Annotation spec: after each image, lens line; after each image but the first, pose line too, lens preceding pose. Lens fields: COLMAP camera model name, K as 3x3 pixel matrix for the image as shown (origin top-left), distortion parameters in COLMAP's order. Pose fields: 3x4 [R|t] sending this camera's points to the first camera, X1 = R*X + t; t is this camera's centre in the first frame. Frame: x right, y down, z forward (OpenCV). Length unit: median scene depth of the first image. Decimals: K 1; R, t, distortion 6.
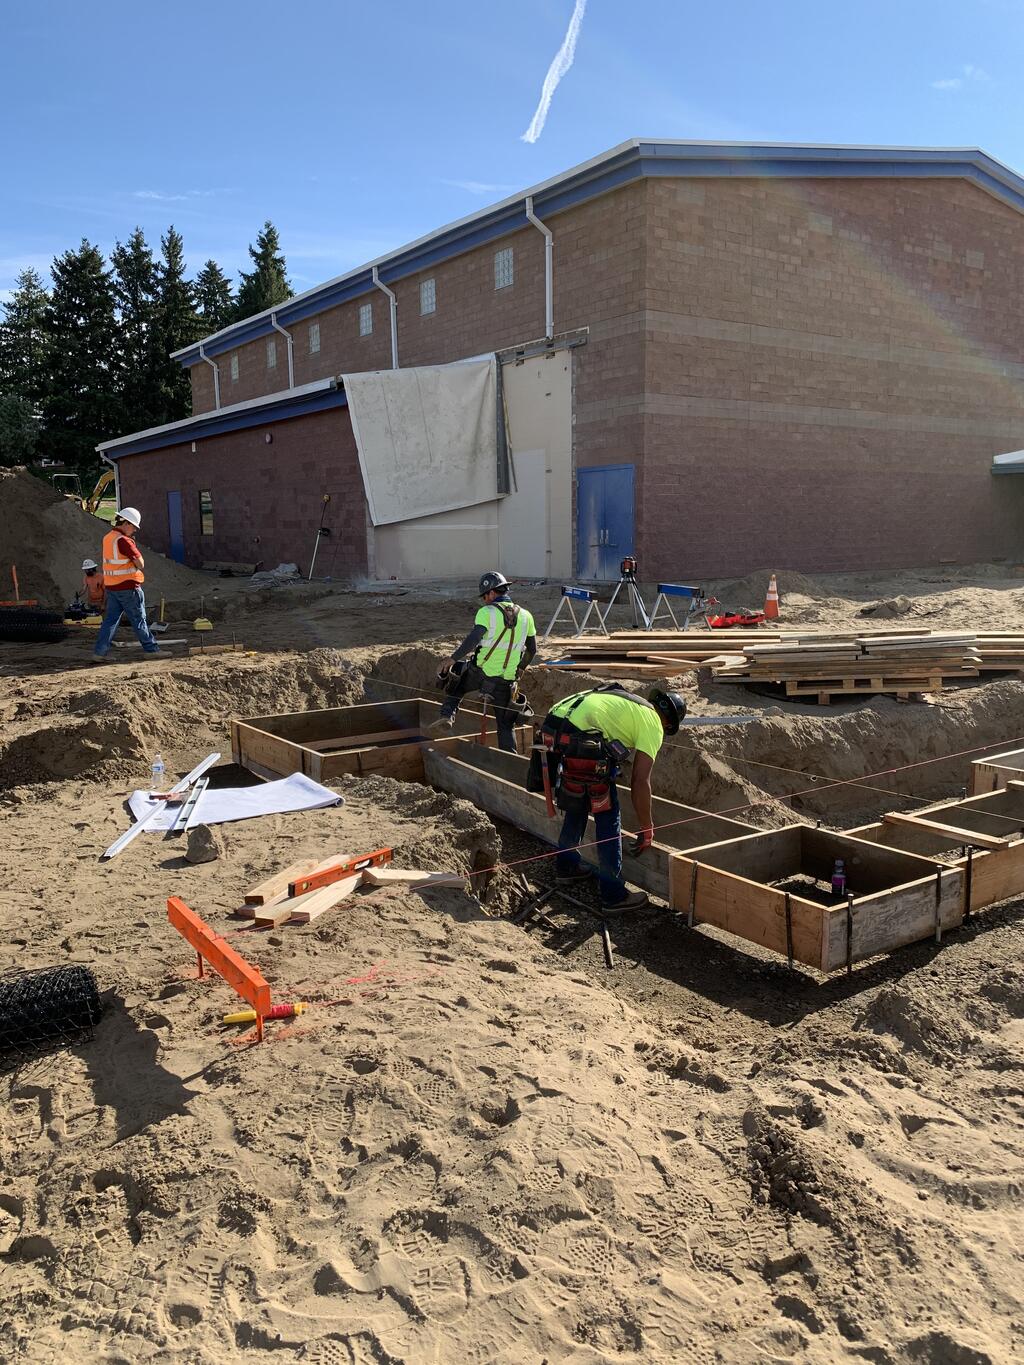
lens RADIAL K [[1051.9, 0, 530.7], [0, 1051.9, 675.0], [0, 0, 1]] dist [0.042723, -0.047473]
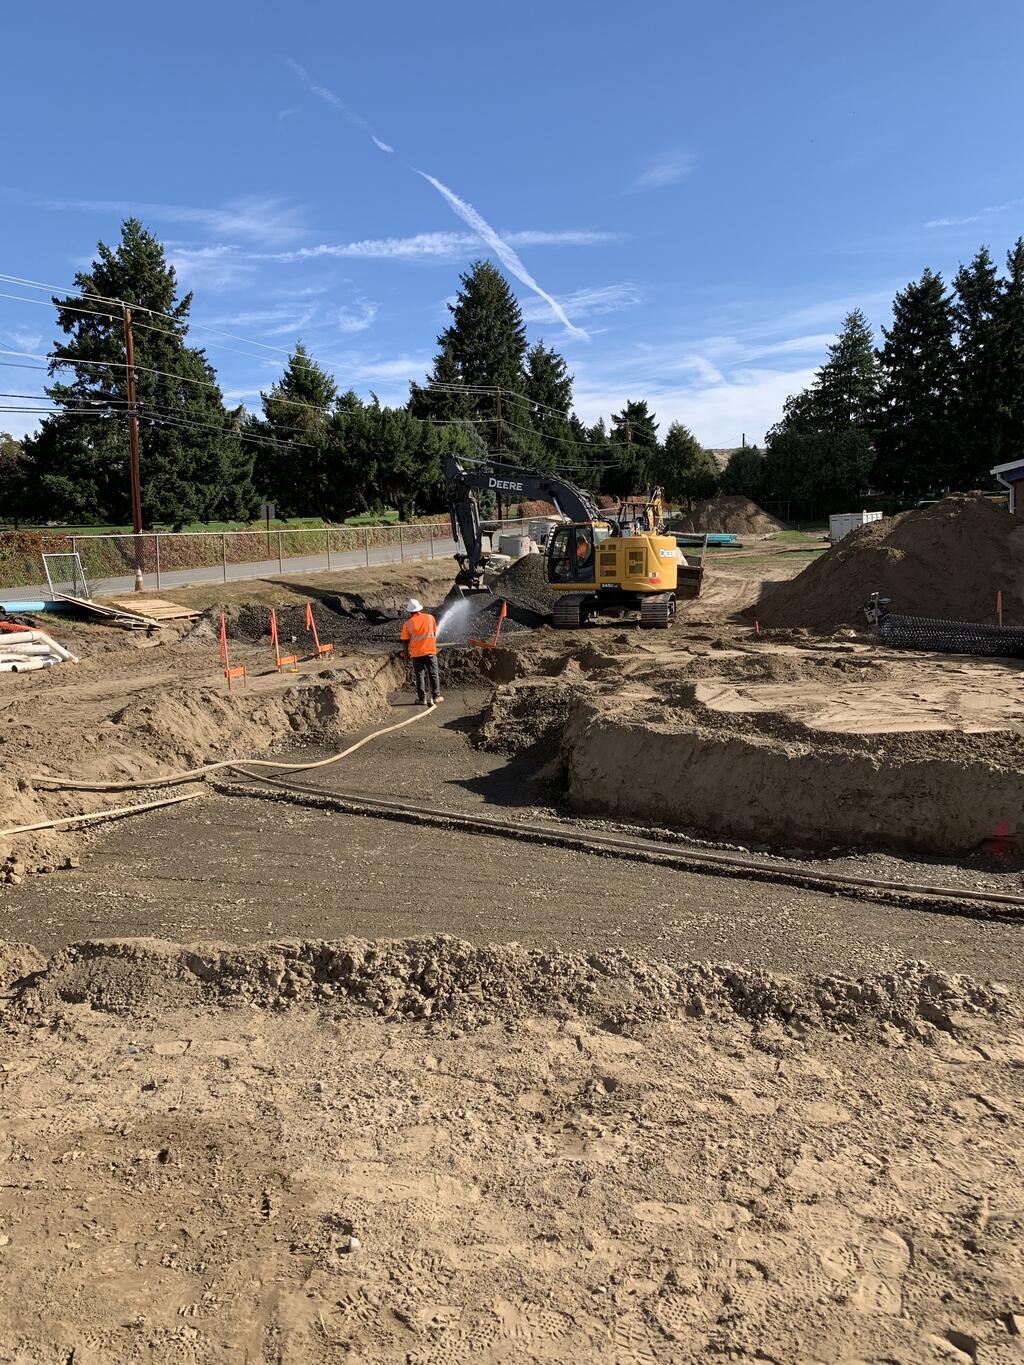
lens RADIAL K [[1051.9, 0, 525.6], [0, 1051.9, 676.2], [0, 0, 1]] dist [0.042723, -0.047473]
pose [[0.771663, 0.059367, -0.633255, -0.176942], [-0.074711, 0.997202, 0.002447, 0.001872], [0.631629, 0.045423, 0.773939, -0.005192]]
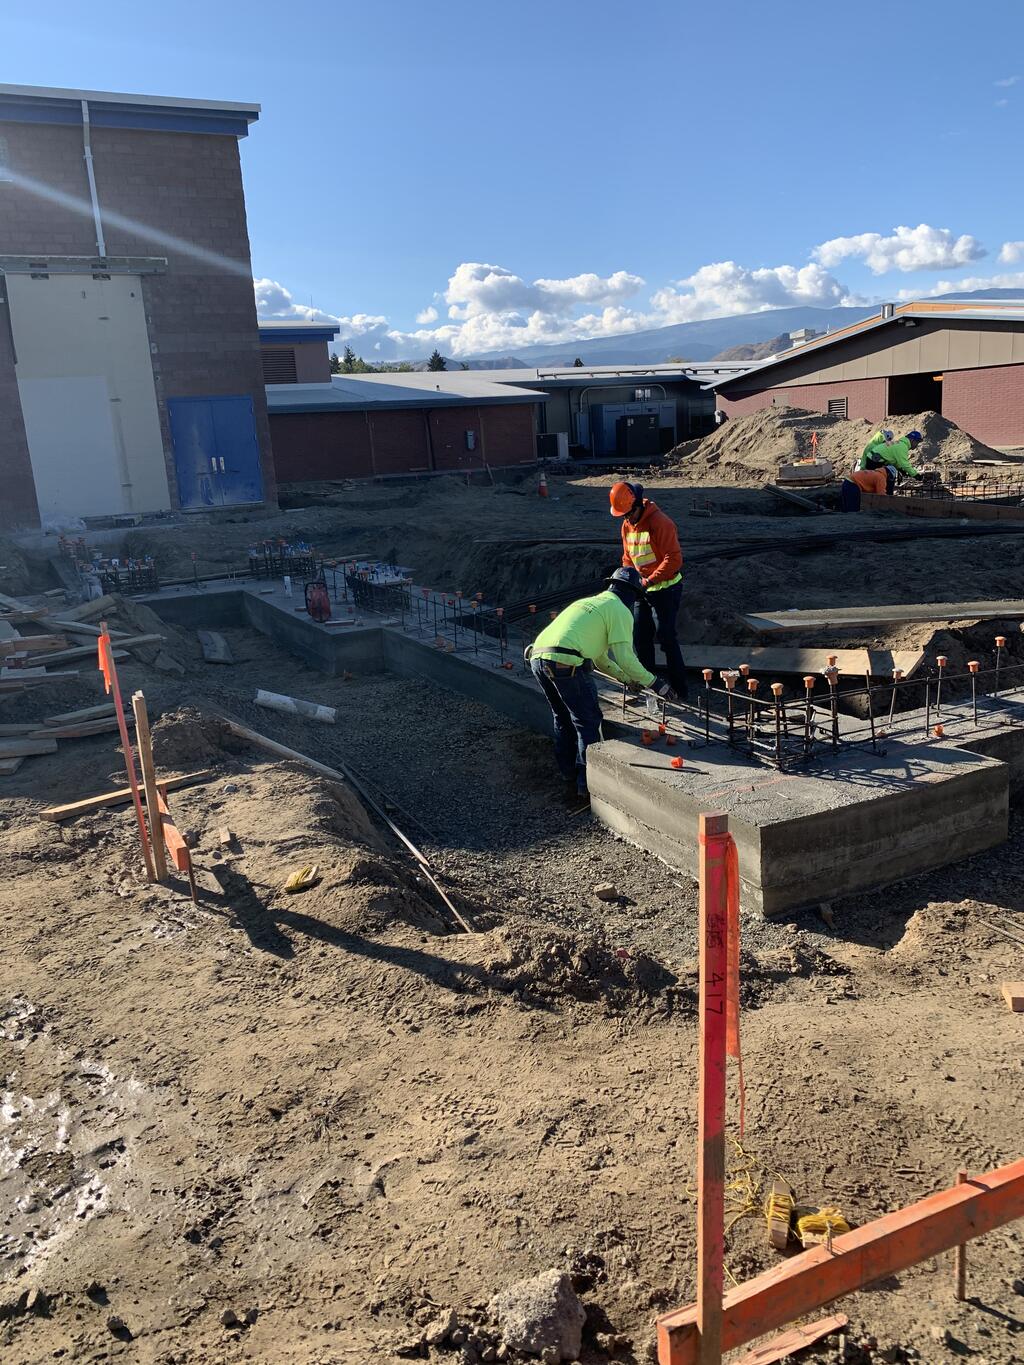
lens RADIAL K [[1051.9, 0, 523.2], [0, 1051.9, 690.7], [0, 0, 1]] dist [0.042723, -0.047473]
pose [[0.161372, -0.230834, 0.959518, -0.838143], [0.187638, 0.961702, 0.199802, -0.057901], [-0.968892, 0.147800, 0.198506, 0.451899]]
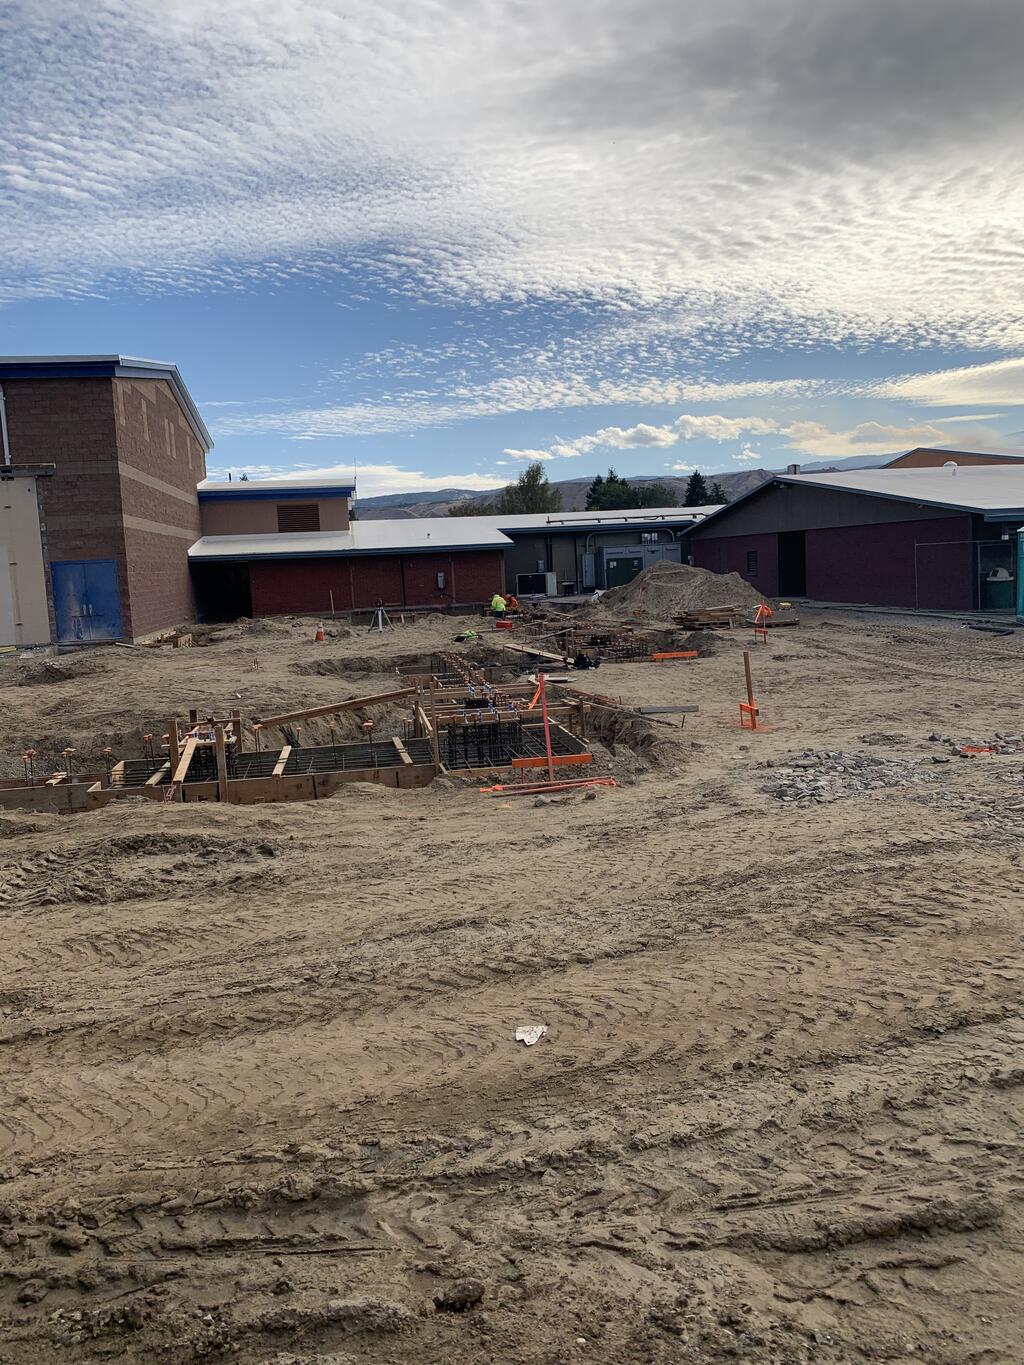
lens RADIAL K [[1051.9, 0, 523.5], [0, 1051.9, 669.0], [0, 0, 1]] dist [0.042723, -0.047473]
pose [[0.440342, -0.099790, 0.892267, -0.828671], [0.163925, 0.986035, 0.029379, 0.001564], [-0.882739, 0.133328, 0.450550, -0.132054]]
